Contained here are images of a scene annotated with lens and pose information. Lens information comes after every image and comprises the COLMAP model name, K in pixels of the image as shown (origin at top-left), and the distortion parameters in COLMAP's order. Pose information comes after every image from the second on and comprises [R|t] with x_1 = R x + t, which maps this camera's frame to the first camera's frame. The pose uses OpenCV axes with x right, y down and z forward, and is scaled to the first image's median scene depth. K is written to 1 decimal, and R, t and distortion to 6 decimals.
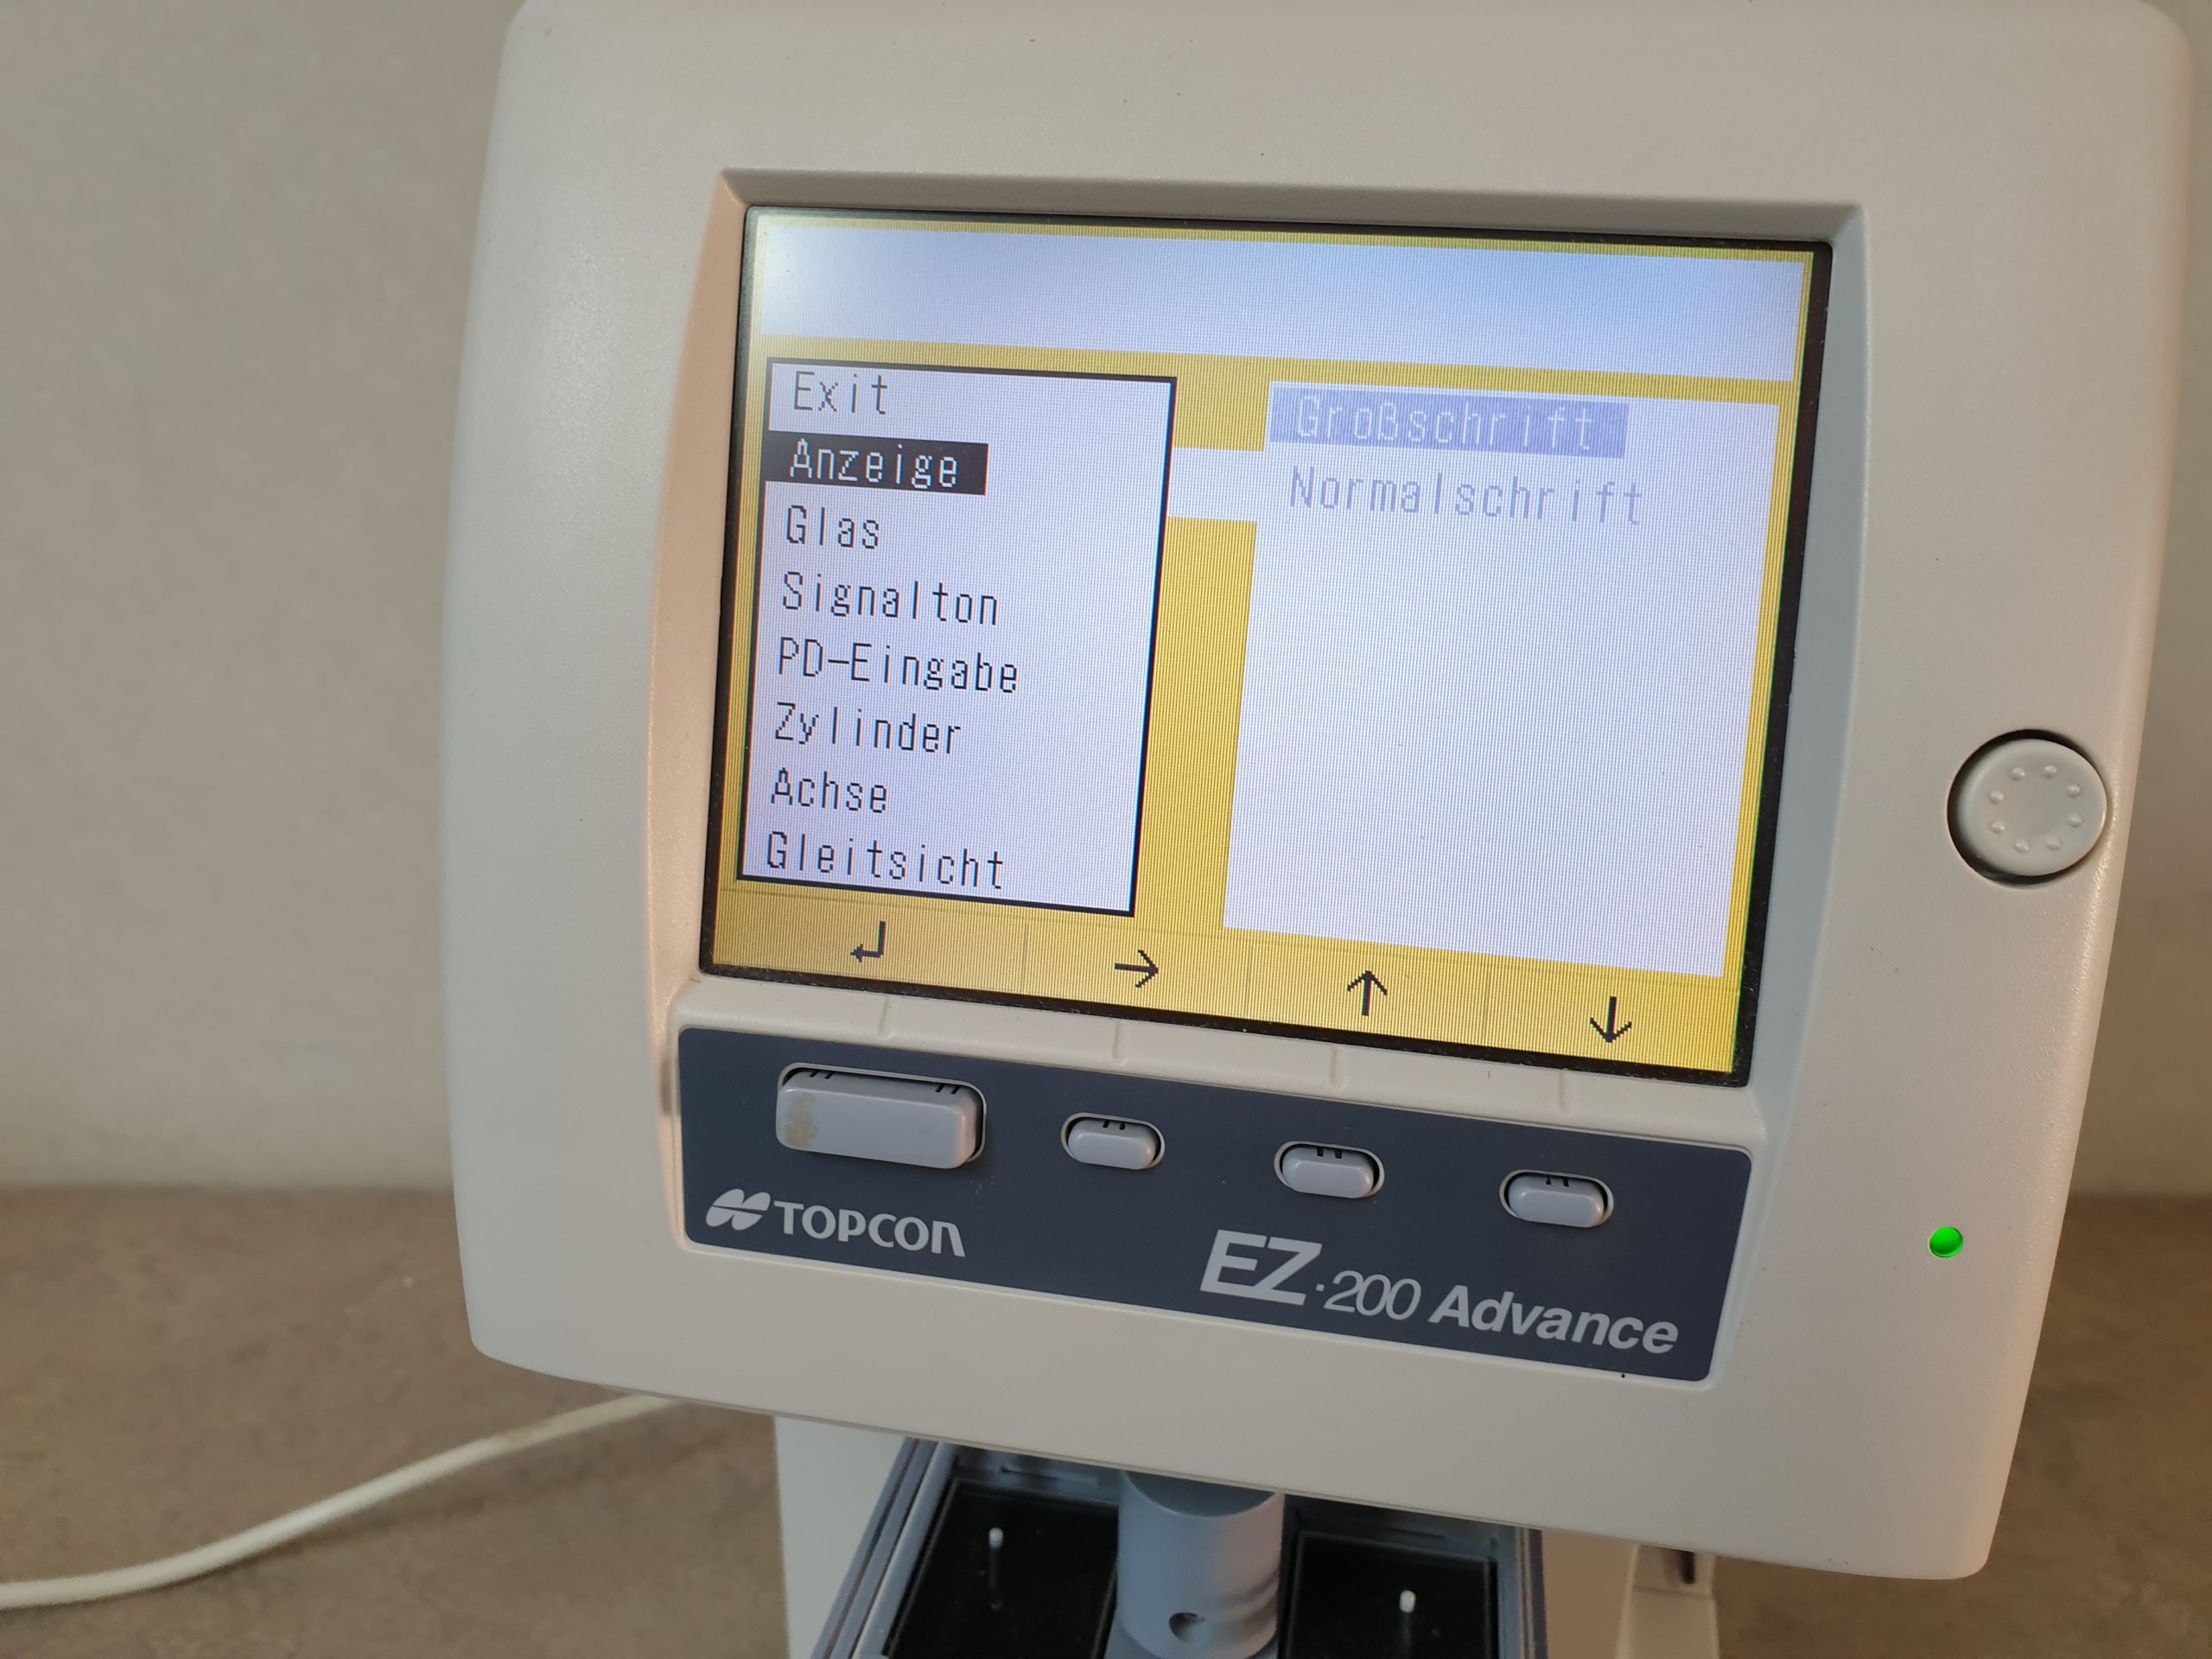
lens RADIAL K [[1821.5, 0, 1070.8], [0, 1821.5, 811.5], [0, 0, 1]] dist [-0.070685, 0.127238]
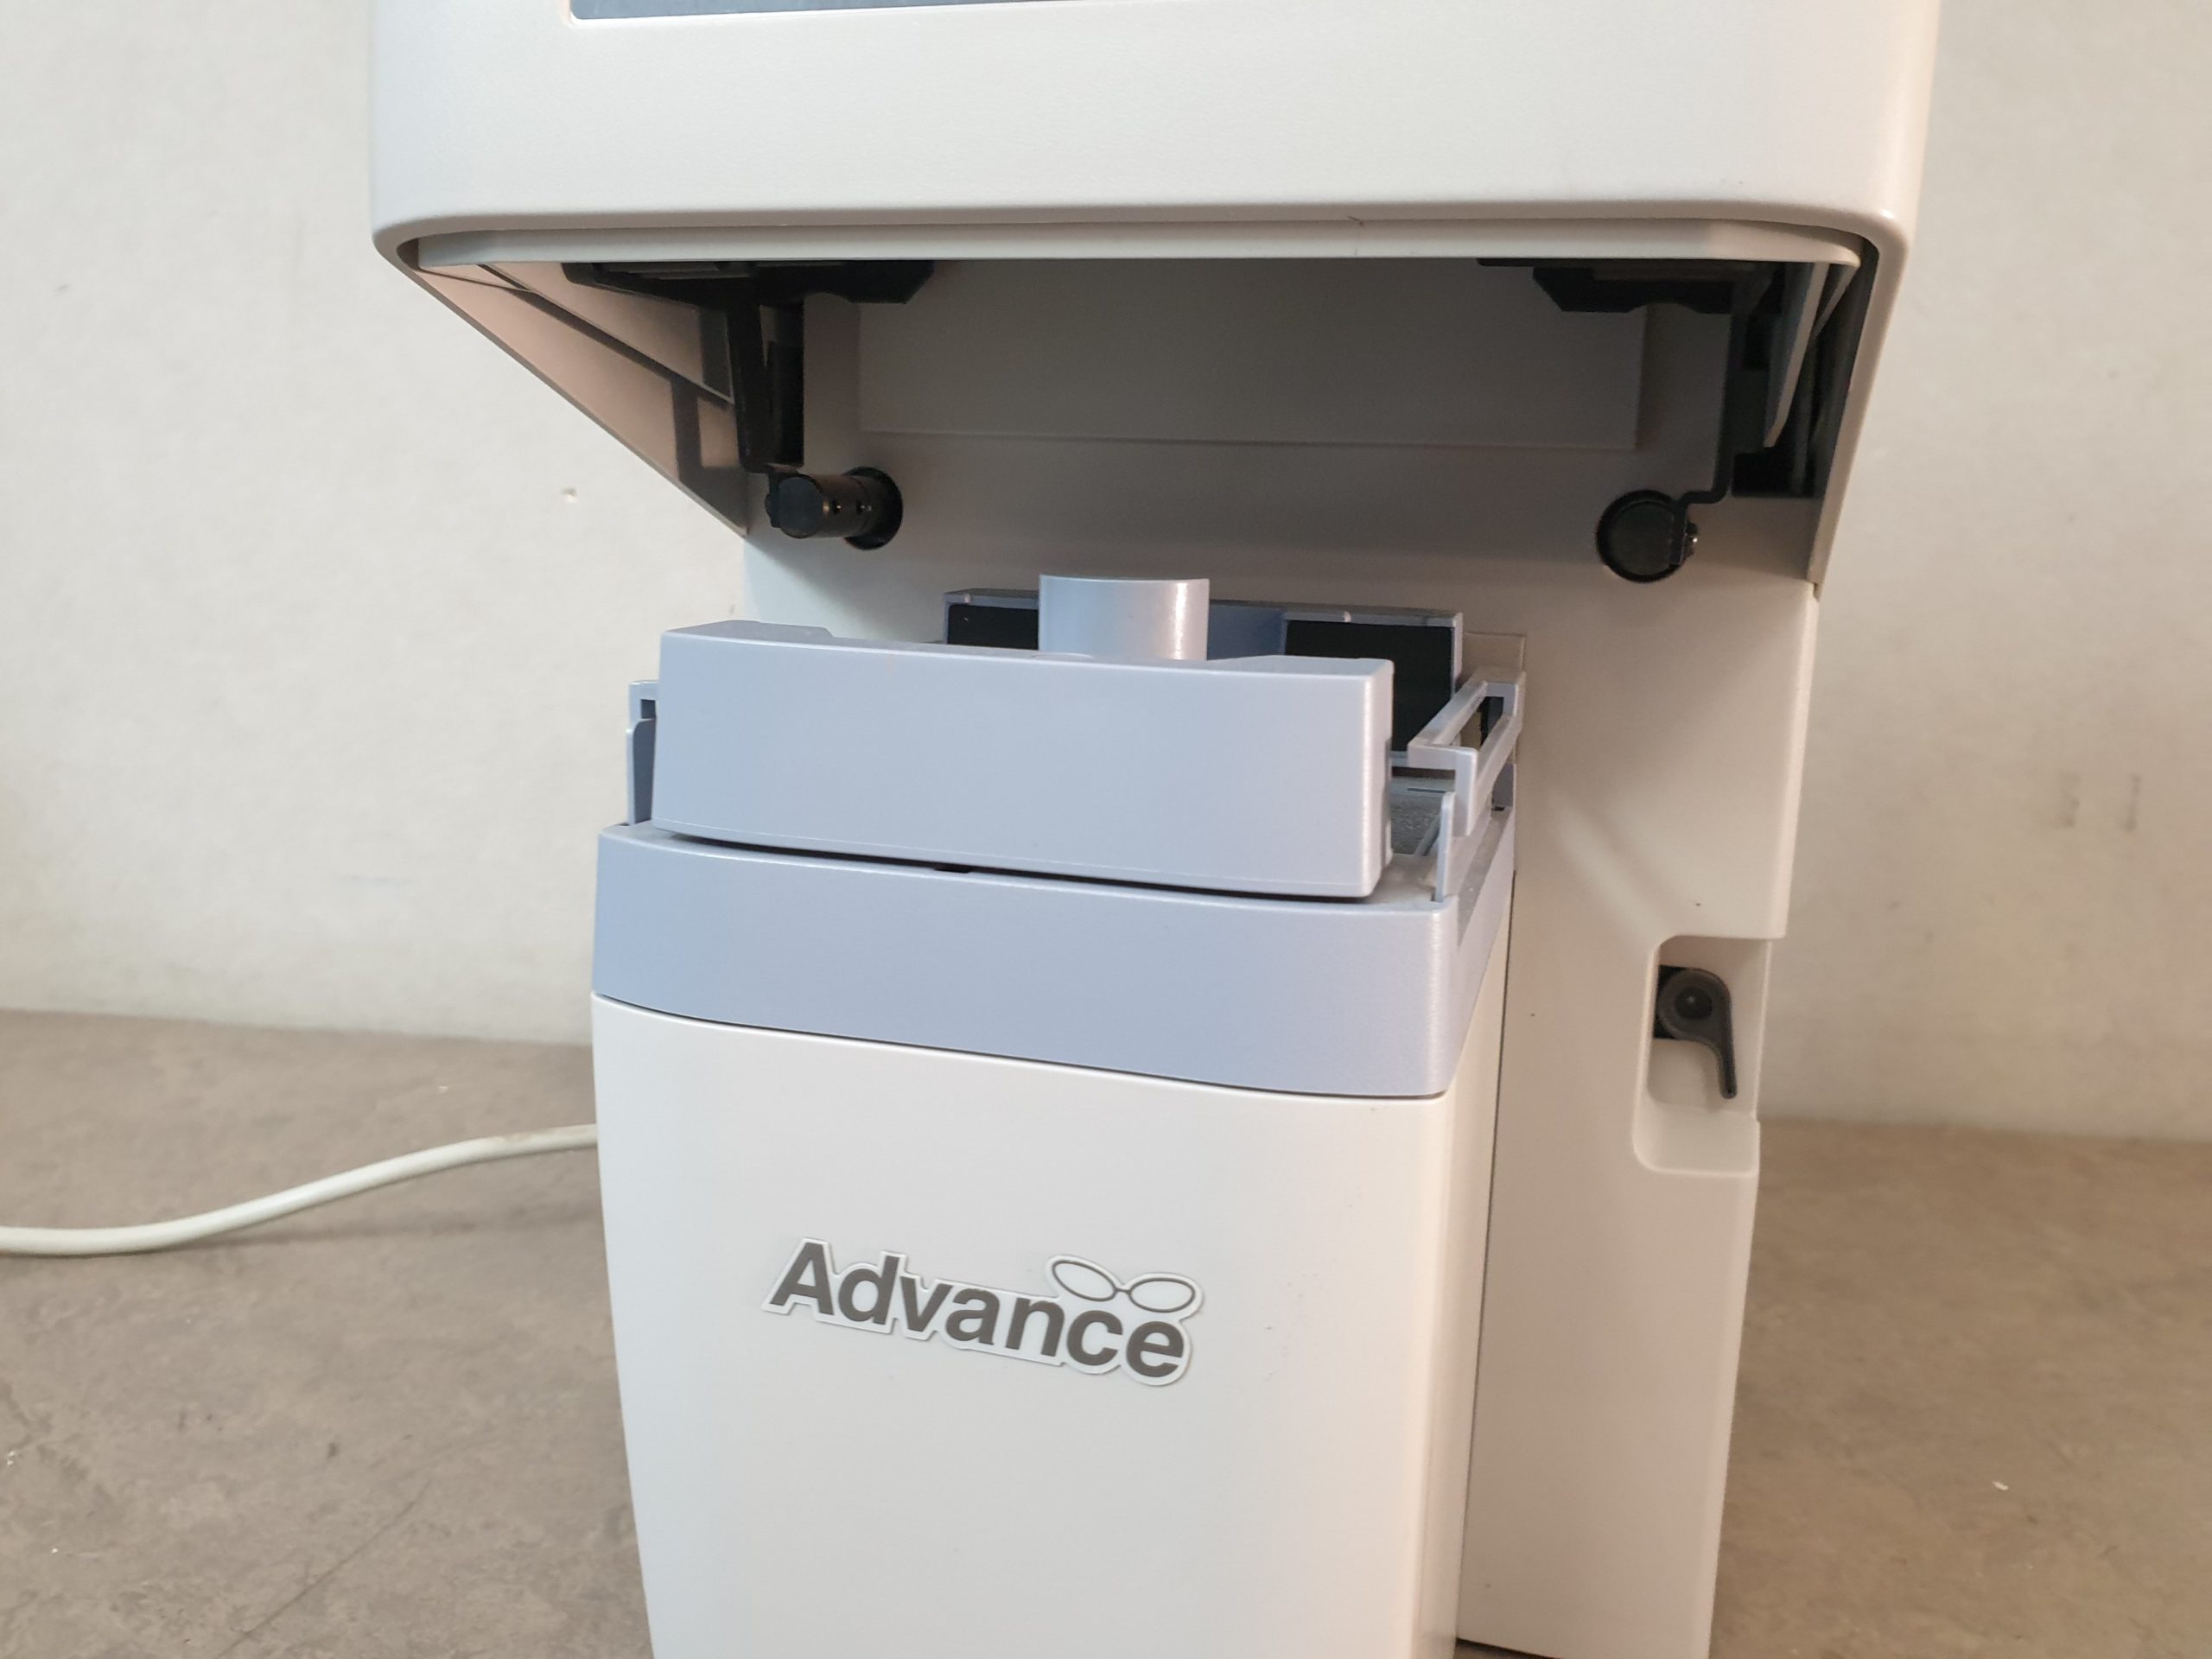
lens RADIAL K [[1821.5, 0, 1070.8], [0, 1821.5, 811.5], [0, 0, 1]] dist [-0.070685, 0.127238]
pose [[0.994639, 0.034907, -0.097336, 0.183804], [-0.053815, 0.978522, -0.198992, 0.877610], [0.088300, 0.203164, 0.975155, 0.141661]]
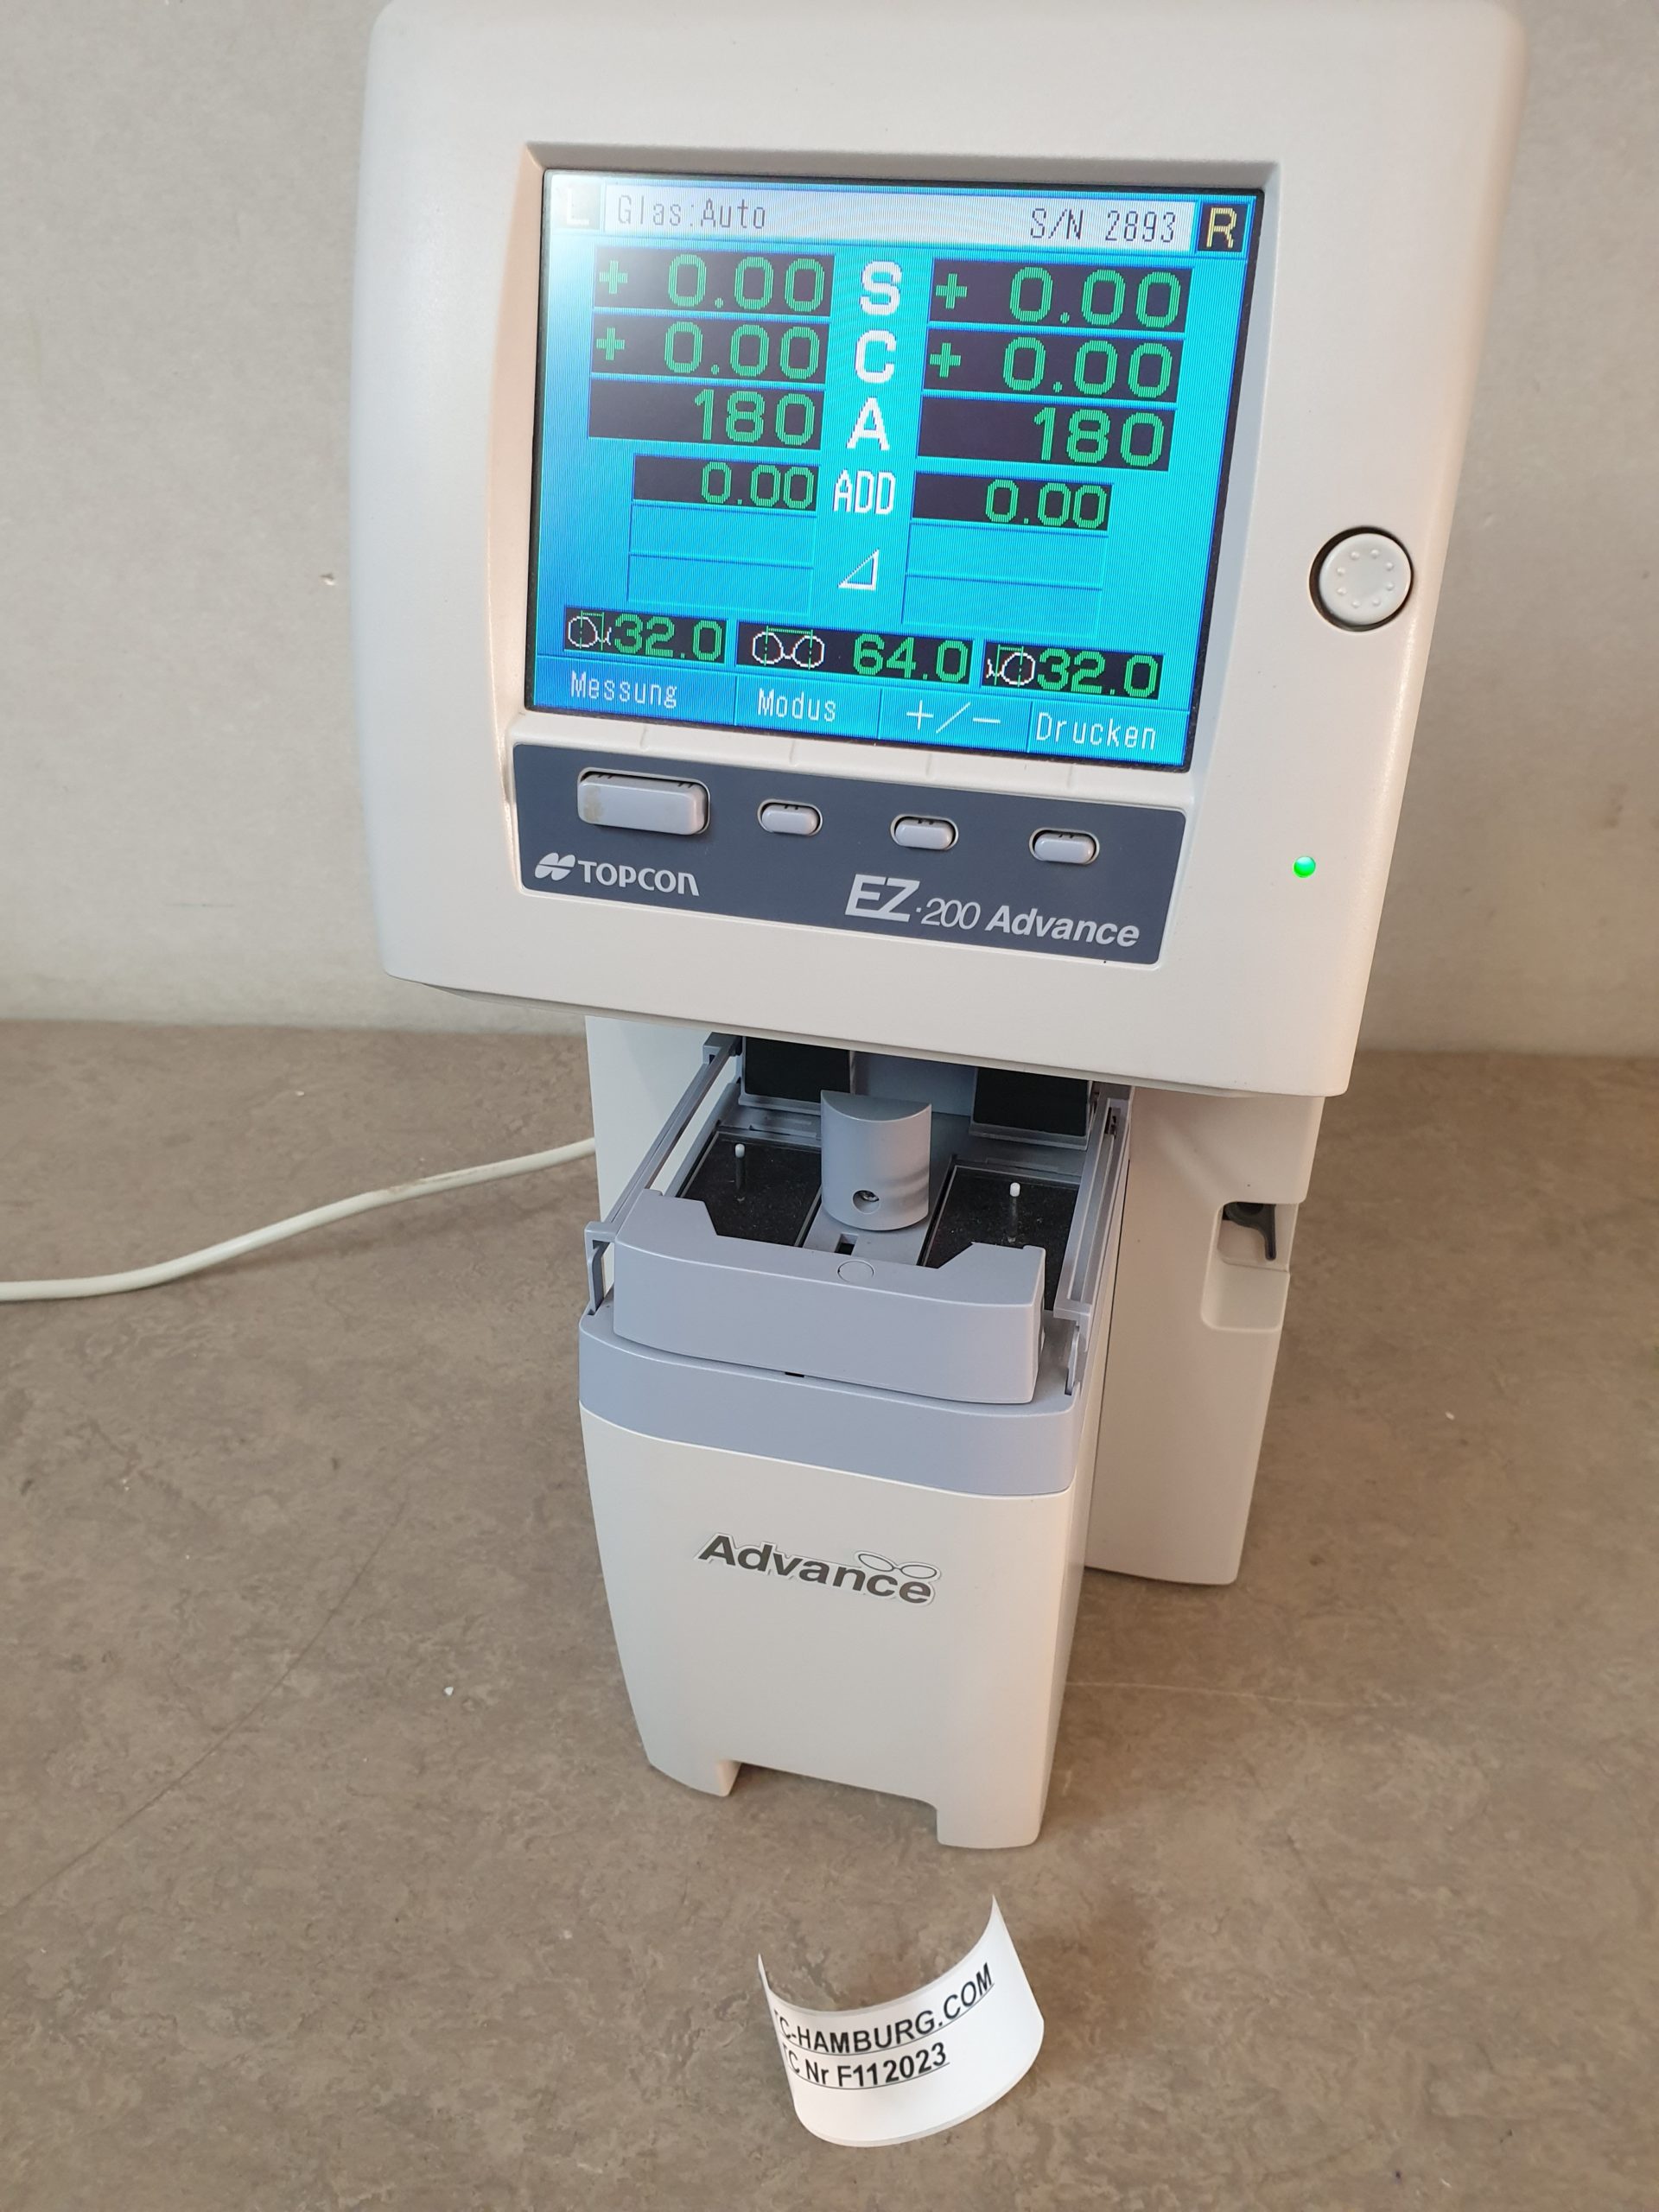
lens RADIAL K [[1810.0, 0, 794.4], [0, 1810.0, 1120.4], [0, 0, 1]] dist [0.006242, 0.018426]
pose [[0.998142, 0.018128, -0.058175, 0.119197], [-0.006901, 0.982211, 0.187656, 0.141318], [0.060542, -0.186906, 0.980510, -0.565706]]
